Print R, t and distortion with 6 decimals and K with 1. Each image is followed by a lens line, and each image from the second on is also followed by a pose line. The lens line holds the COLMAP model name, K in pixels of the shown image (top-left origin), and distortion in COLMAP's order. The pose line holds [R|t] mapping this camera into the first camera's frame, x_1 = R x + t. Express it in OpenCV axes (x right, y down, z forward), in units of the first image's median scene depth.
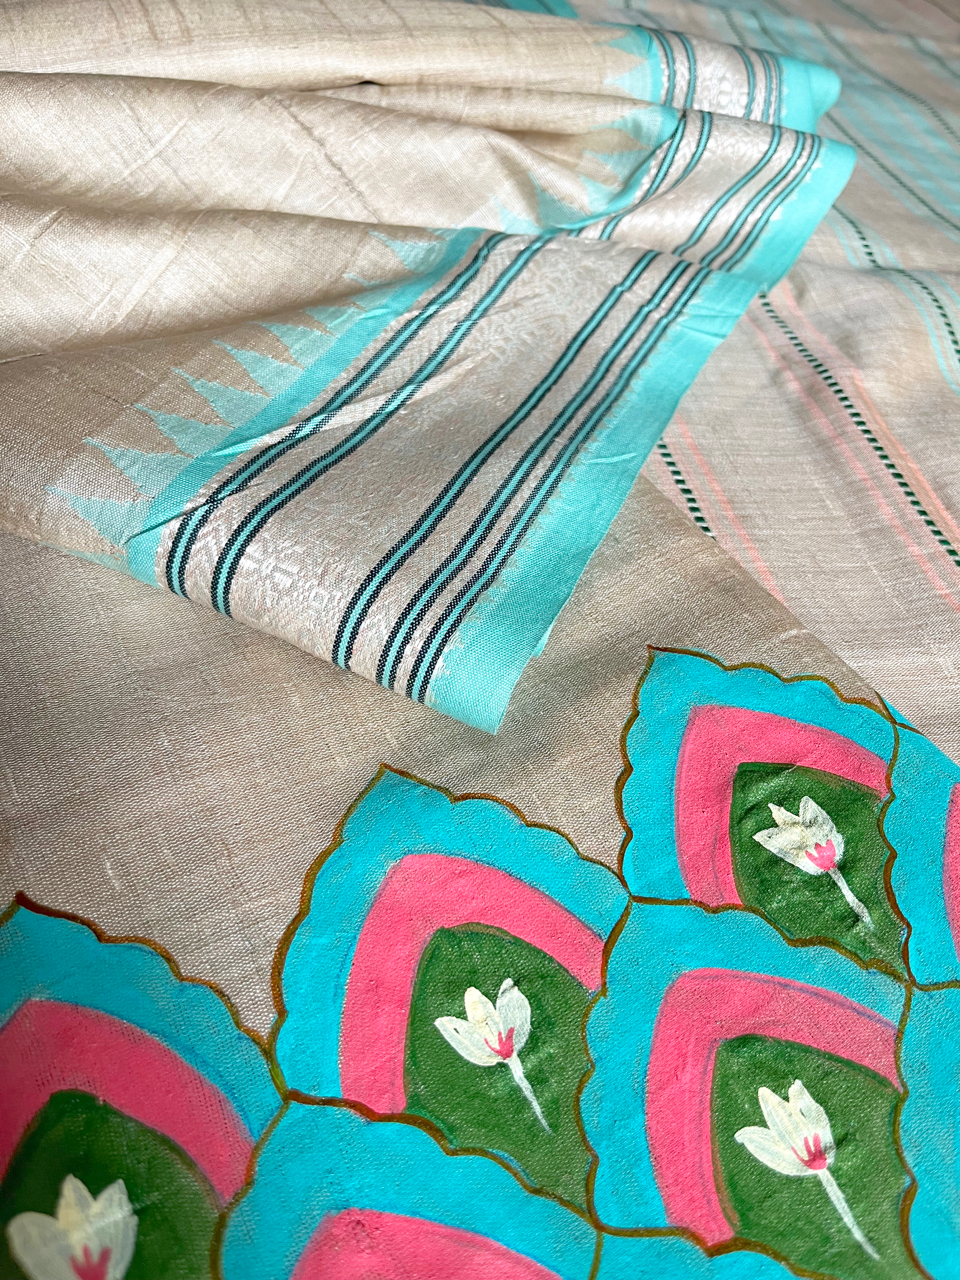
lens RADIAL K [[998.7, 0, 482.6], [0, 998.7, 642.1], [0, 0, 1]] dist [0.006607, -0.031678]
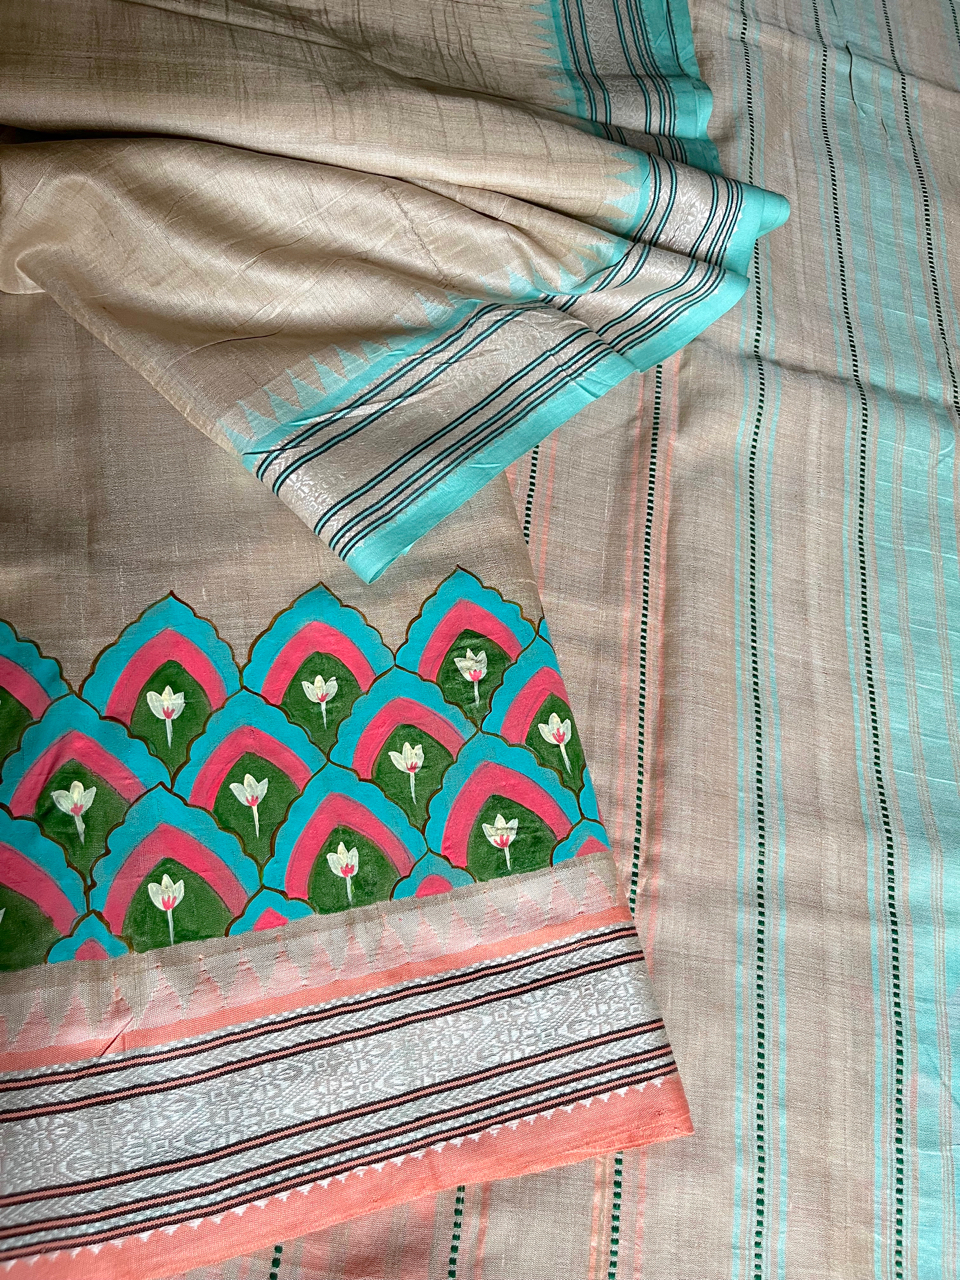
lens RADIAL K [[965.4, 0, 470.5], [0, 965.4, 638.8], [0, 0, 1]] dist [0.081476, -0.142849]
pose [[0.942852, 0.324379, -0.076219, 0.417920], [-0.292517, 0.915299, 0.276877, -0.453072], [0.159576, -0.238758, 0.957878, -1.091834]]
